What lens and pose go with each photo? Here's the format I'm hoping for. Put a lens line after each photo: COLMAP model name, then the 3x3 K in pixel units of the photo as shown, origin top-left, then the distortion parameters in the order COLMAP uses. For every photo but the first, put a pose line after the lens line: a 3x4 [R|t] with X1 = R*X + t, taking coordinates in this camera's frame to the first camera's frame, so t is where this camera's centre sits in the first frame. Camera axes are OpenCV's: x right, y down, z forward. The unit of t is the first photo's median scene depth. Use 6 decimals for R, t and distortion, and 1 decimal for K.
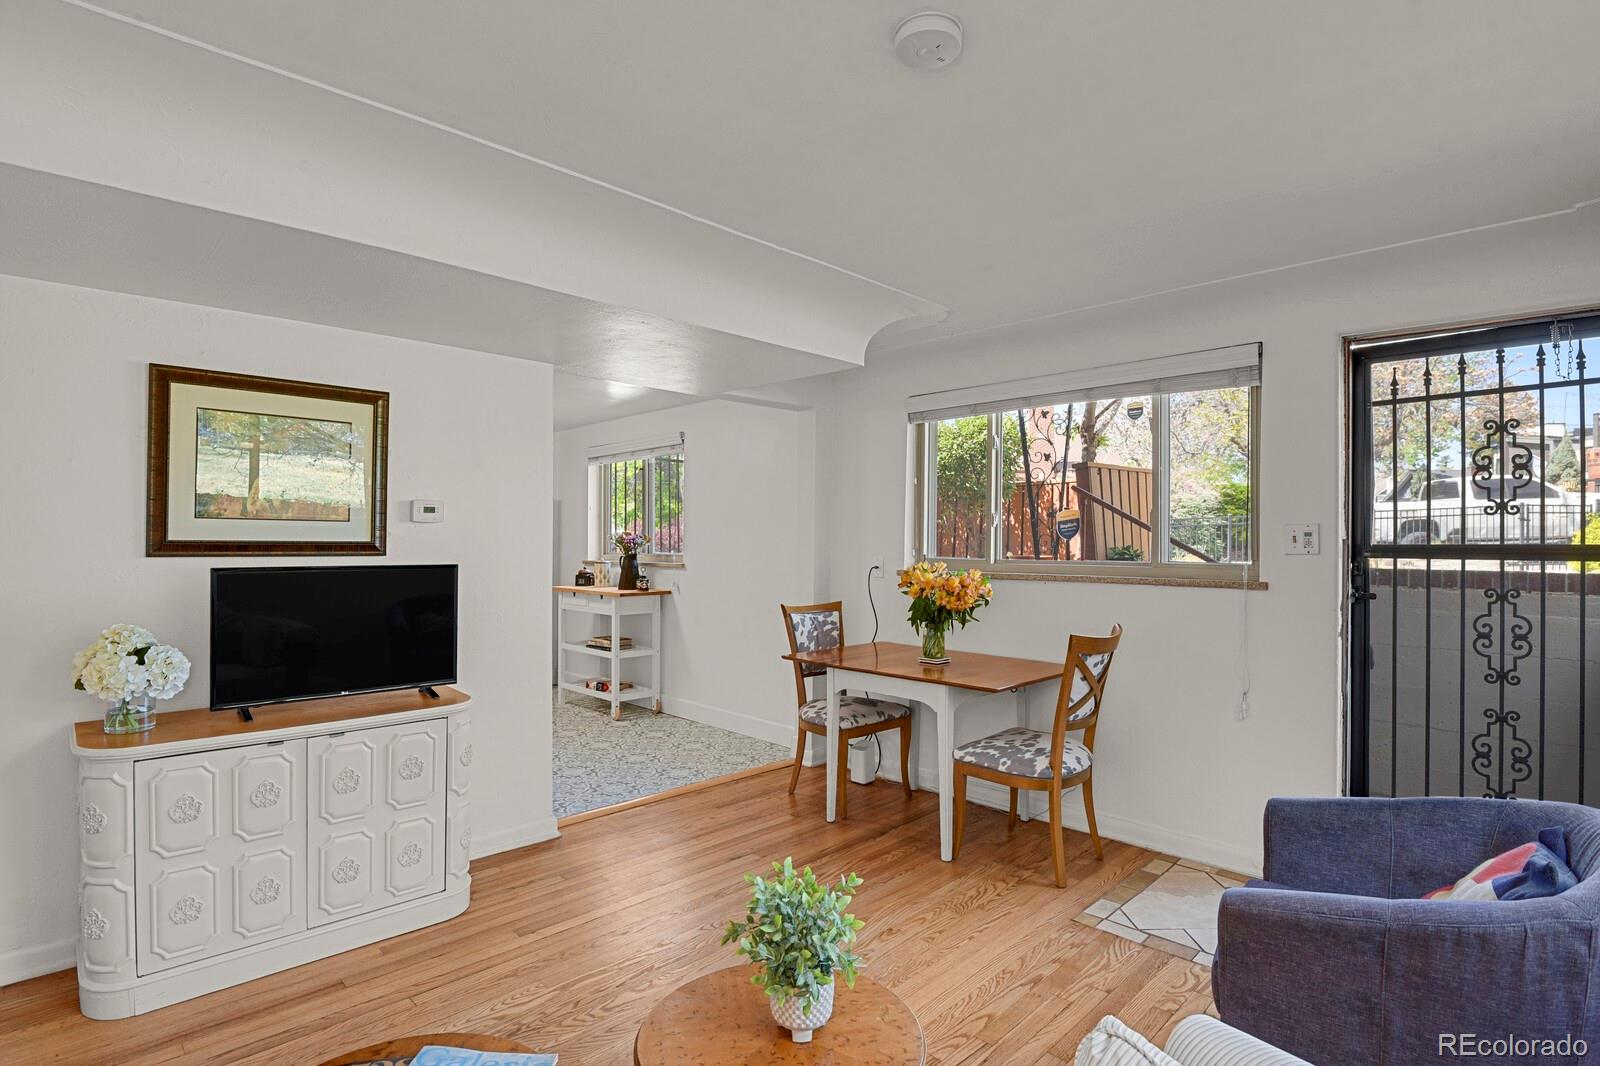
lens RADIAL K [[784.3, 0, 798.3], [0, 784.3, 537.1], [0, 0, 1]] dist [-0.022824, -0.000768]
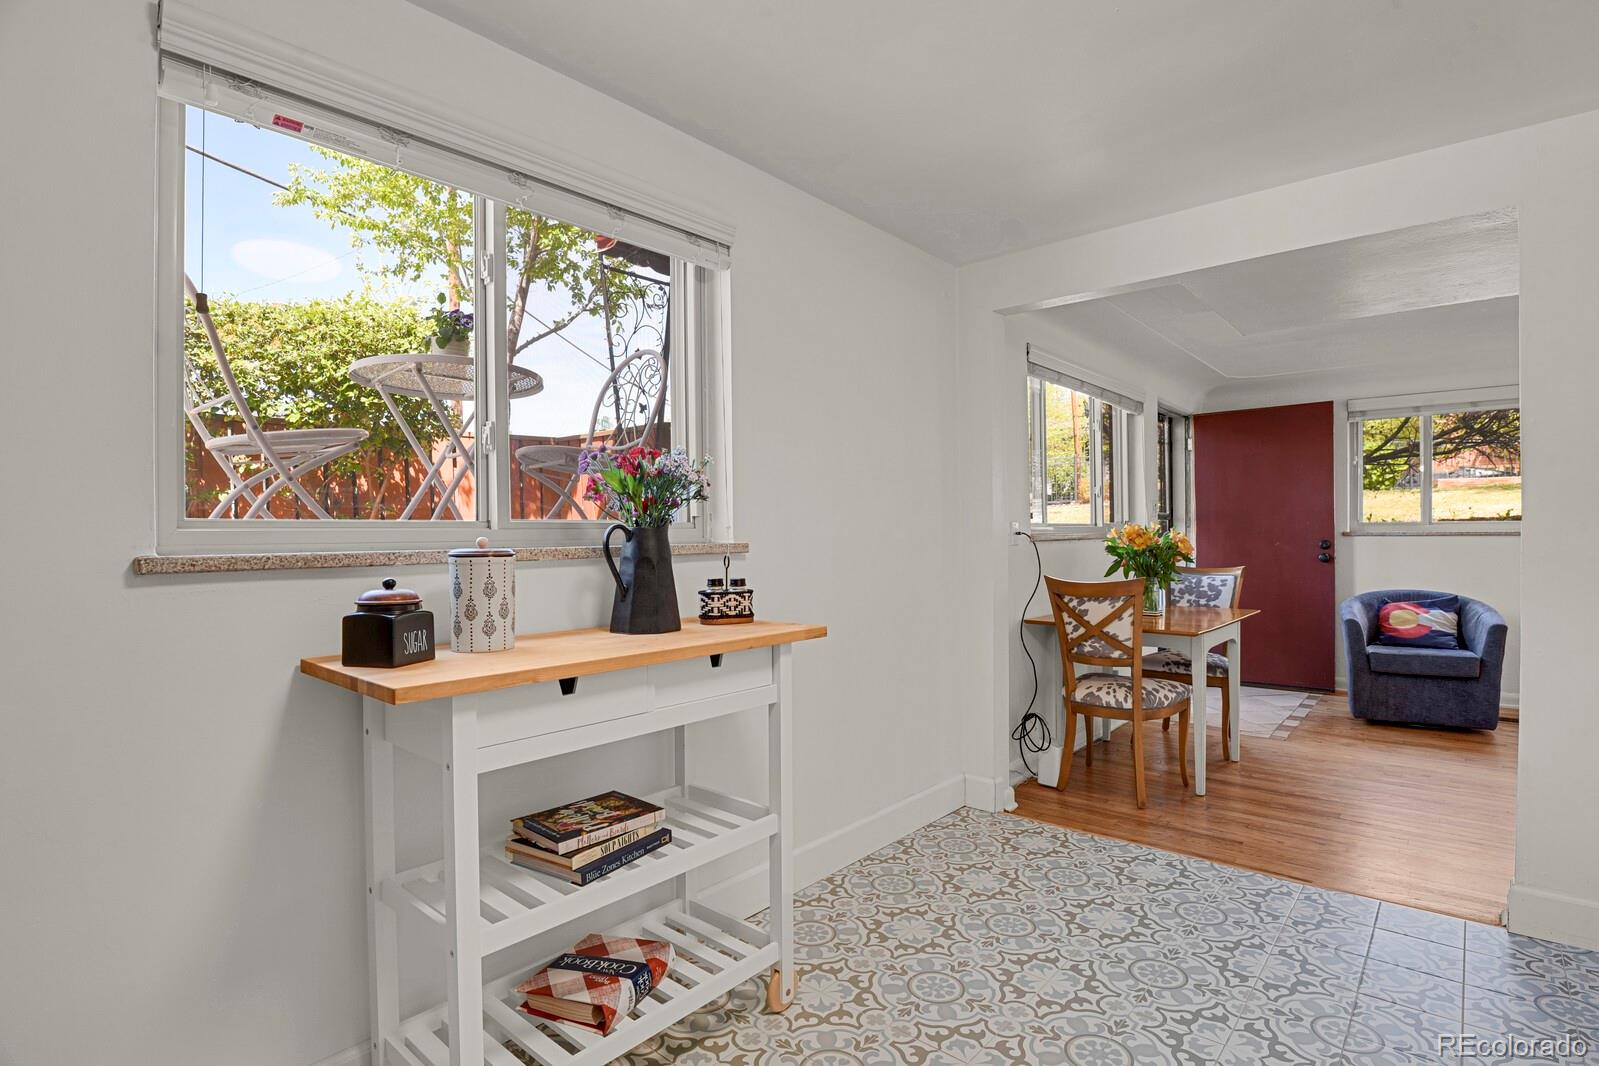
lens RADIAL K [[783.8, 0, 797.8], [0, 783.8, 537.1], [0, 0, 1]] dist [-0.022824, -0.000768]
pose [[-0.065841, -0.006154, 0.997811, -1.014750], [0.003200, 0.999975, 0.006379, 0.050587], [-0.997825, 0.003613, -0.065820, 1.815916]]
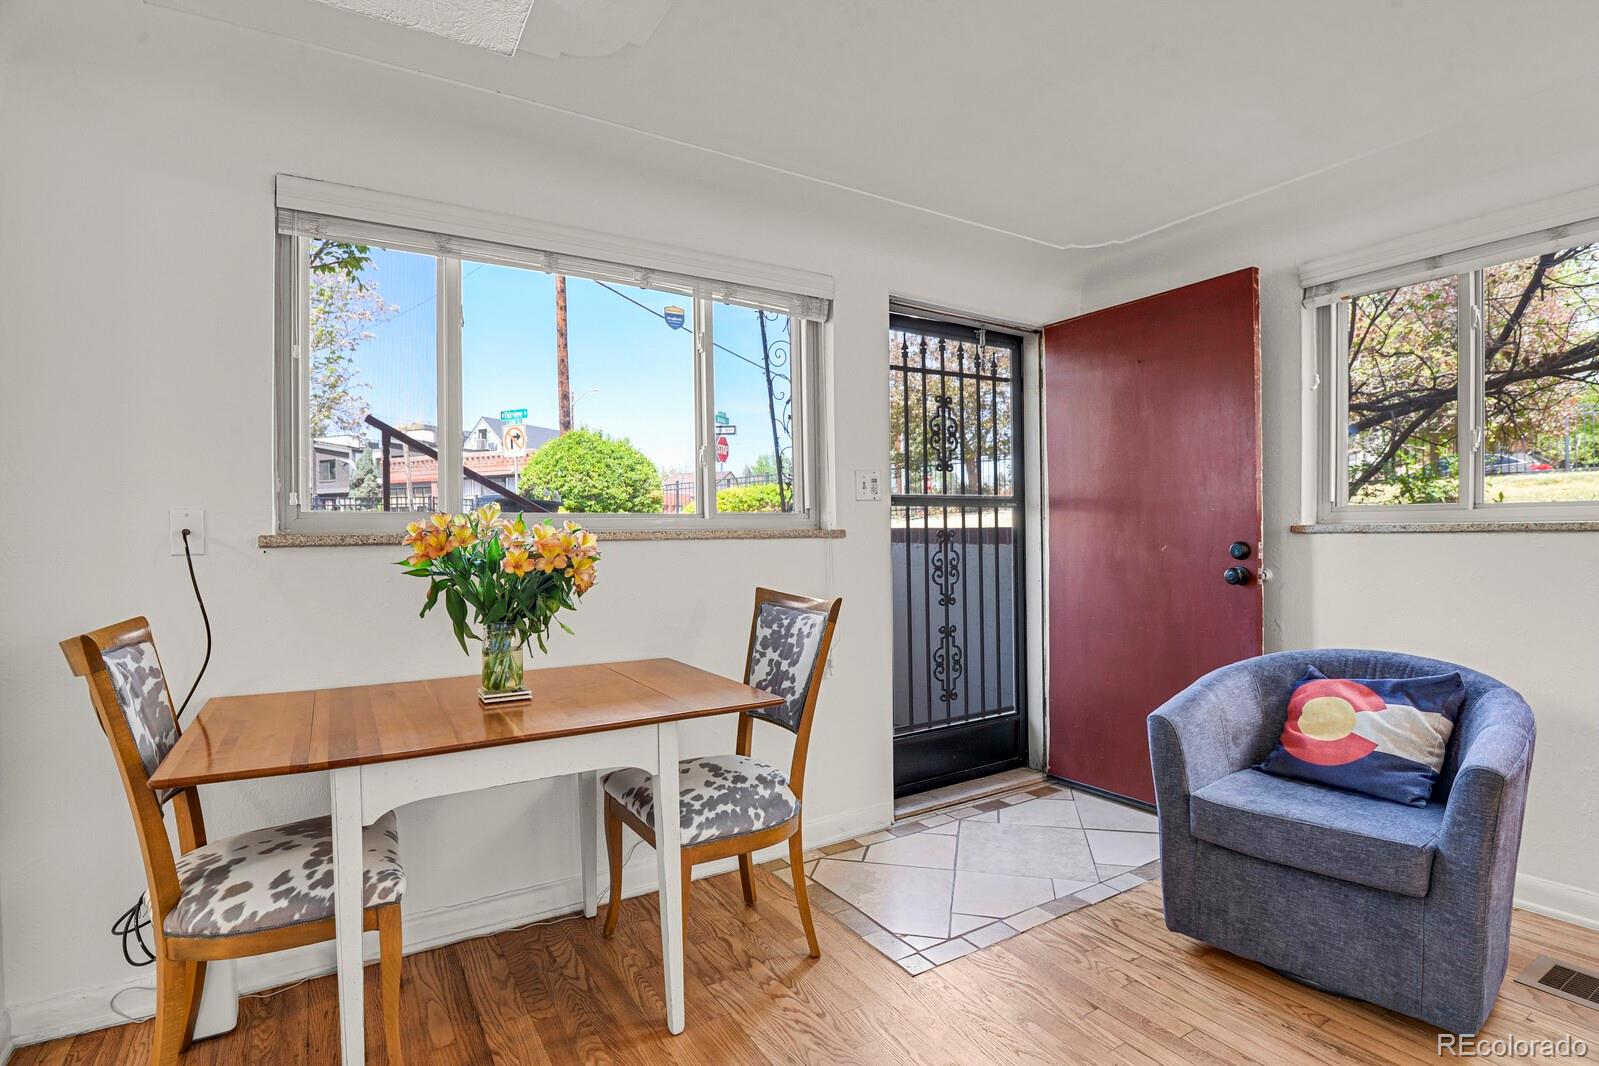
lens RADIAL K [[783.8, 0, 797.8], [0, 783.8, 537.1], [0, 0, 1]] dist [-0.022824, -0.000768]
pose [[0.229515, -0.009564, 0.973258, -0.336258], [0.005964, 0.999947, 0.008420, 0.056776], [-0.973287, 0.003873, 0.229560, 0.804202]]
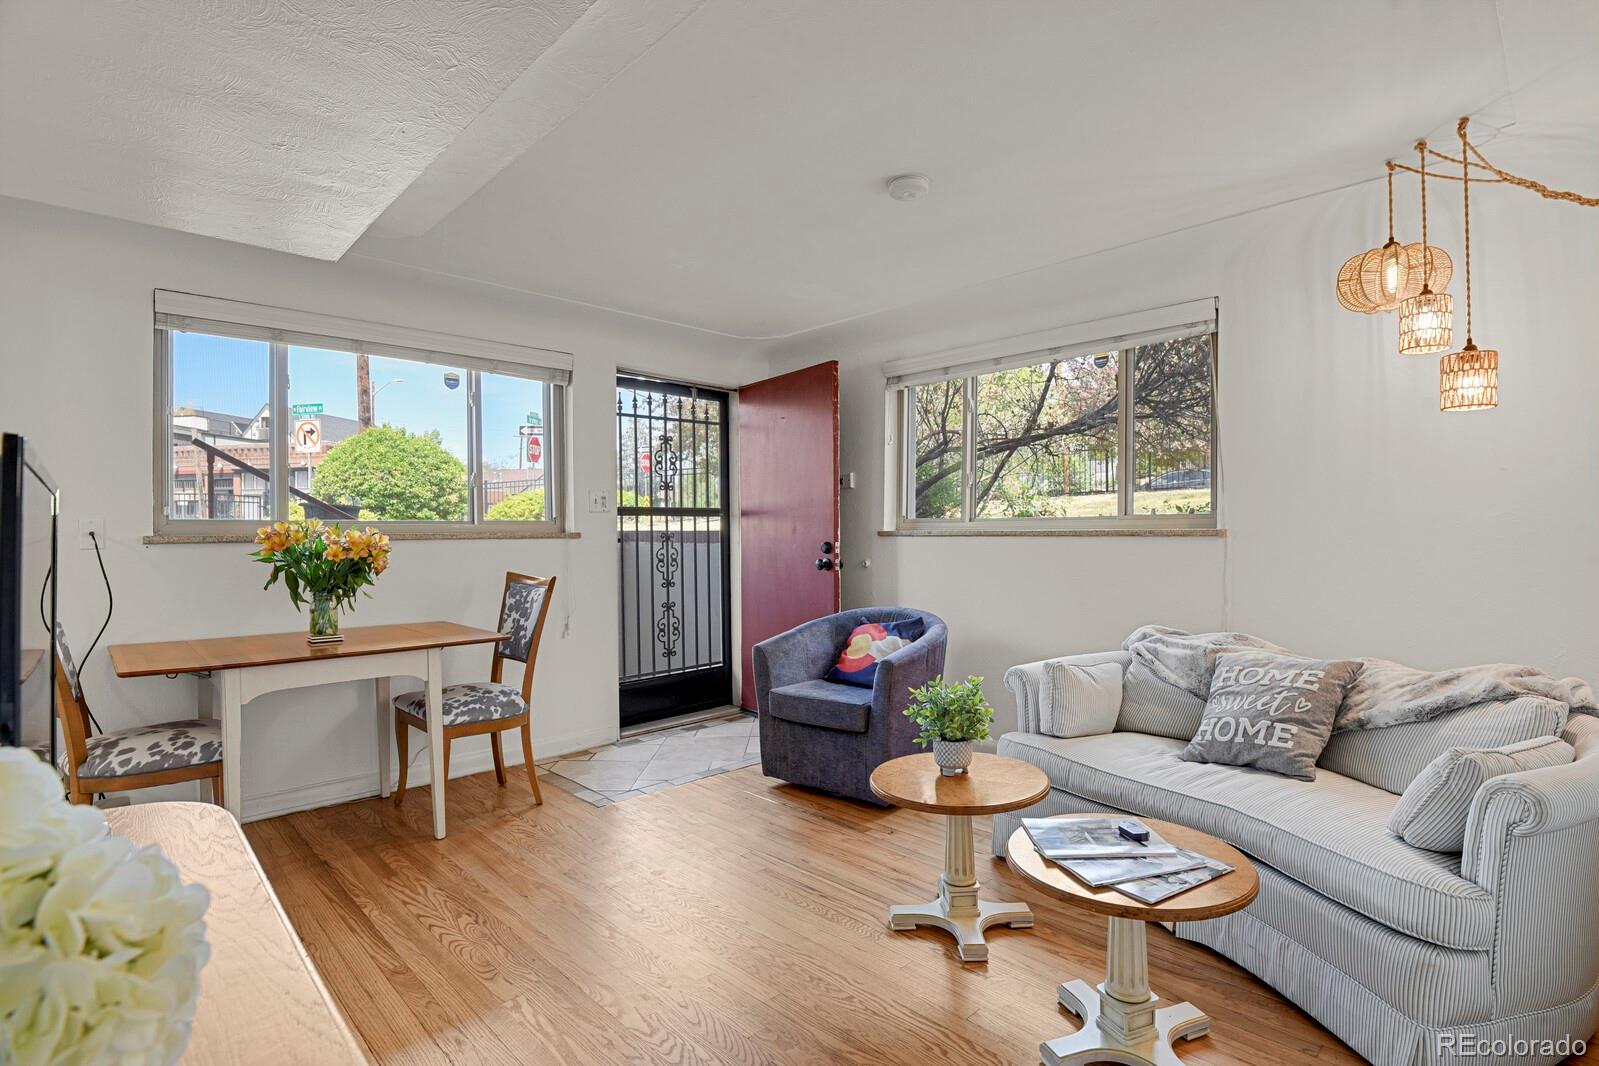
lens RADIAL K [[793.1, 0, 807.8], [0, 793.1, 537.9], [0, 0, 1]] dist [-0.024703, -0.001078]
pose [[0.007075, -0.010891, 0.999916, -0.749066], [0.000820, 0.999940, 0.010885, 0.050854], [-0.999975, 0.000743, 0.007083, 0.571560]]
